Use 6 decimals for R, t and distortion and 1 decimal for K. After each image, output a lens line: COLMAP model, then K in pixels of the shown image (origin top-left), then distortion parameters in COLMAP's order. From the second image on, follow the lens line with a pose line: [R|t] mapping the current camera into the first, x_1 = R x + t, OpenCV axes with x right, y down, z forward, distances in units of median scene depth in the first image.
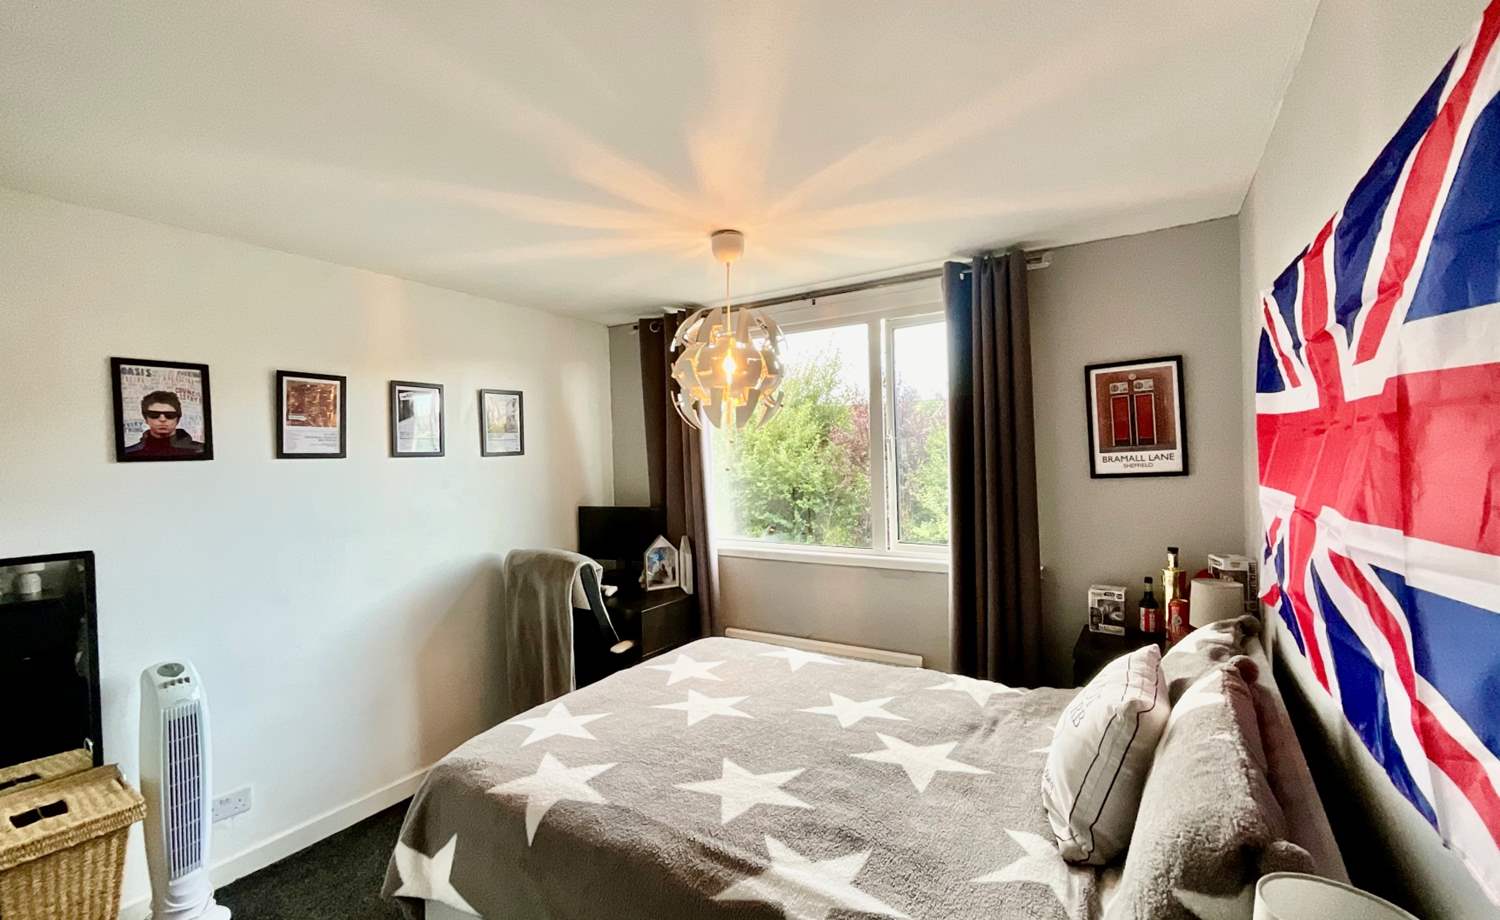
lens RADIAL K [[608.9, 0, 752.3], [0, 608.9, 462.7], [0, 0, 1]] dist [-0.002023, 0.000031]
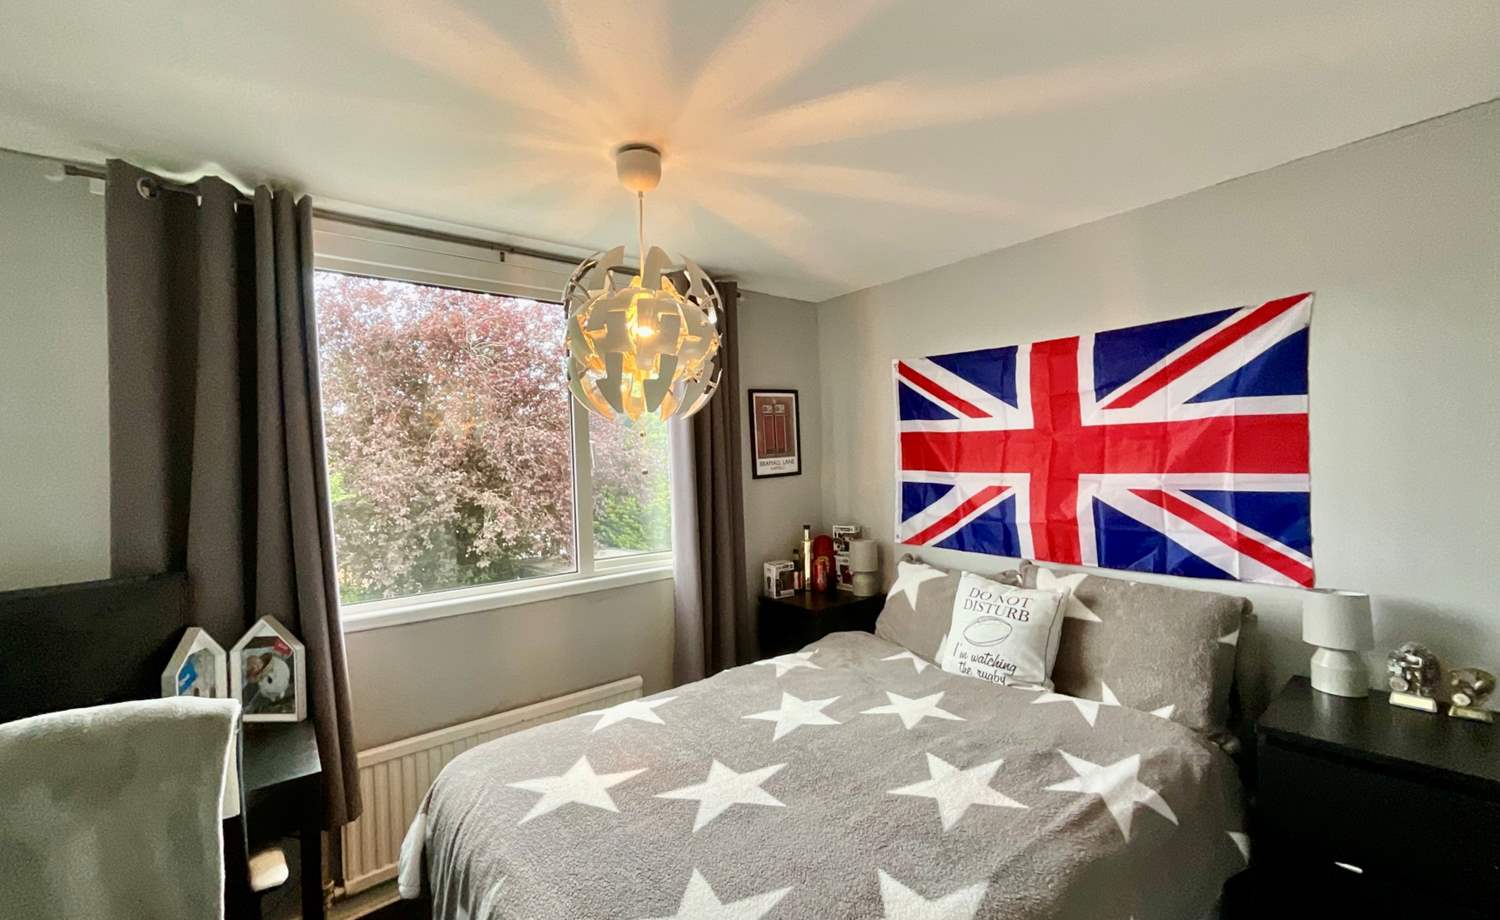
lens RADIAL K [[608.9, 0, 752.3], [0, 608.9, 462.7], [0, 0, 1]] dist [-0.002023, 0.000031]
pose [[0.338201, 0.006547, 0.941051, -0.686068], [0.027029, 0.999496, -0.016667, 0.014317], [-0.940686, 0.031072, 0.337853, 0.636015]]
